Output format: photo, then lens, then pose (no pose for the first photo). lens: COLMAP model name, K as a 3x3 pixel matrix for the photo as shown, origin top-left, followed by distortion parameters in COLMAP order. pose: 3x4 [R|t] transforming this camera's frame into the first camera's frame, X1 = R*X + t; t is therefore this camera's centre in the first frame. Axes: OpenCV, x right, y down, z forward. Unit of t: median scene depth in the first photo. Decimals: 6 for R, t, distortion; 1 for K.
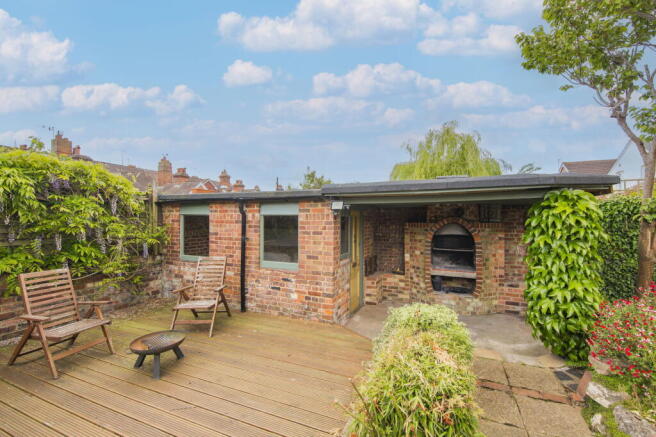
lens RADIAL K [[265.8, 0, 328.9], [0, 265.8, 219.6], [0, 0, 1]] dist [0.000266, 0.000014]
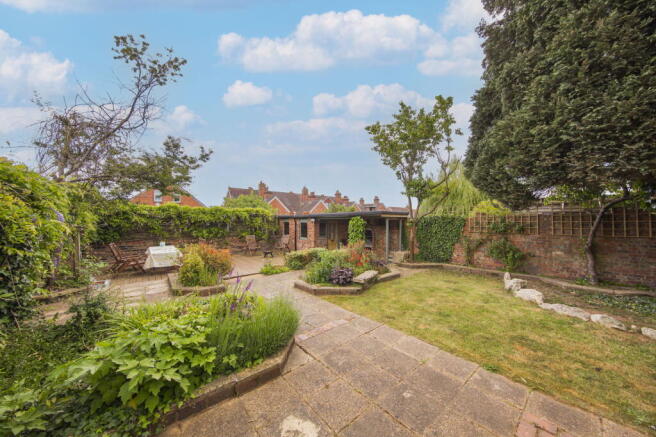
lens RADIAL K [[214.8, 0, 327.6], [0, 214.8, 219.3], [0, 0, 1]] dist [0.000177, -0.000017]
pose [[0.870702, -0.001151, -0.491810, 1.258012], [0.000379, 0.999999, -0.001670, -0.048822], [0.491811, 0.001267, 0.870701, -1.027809]]
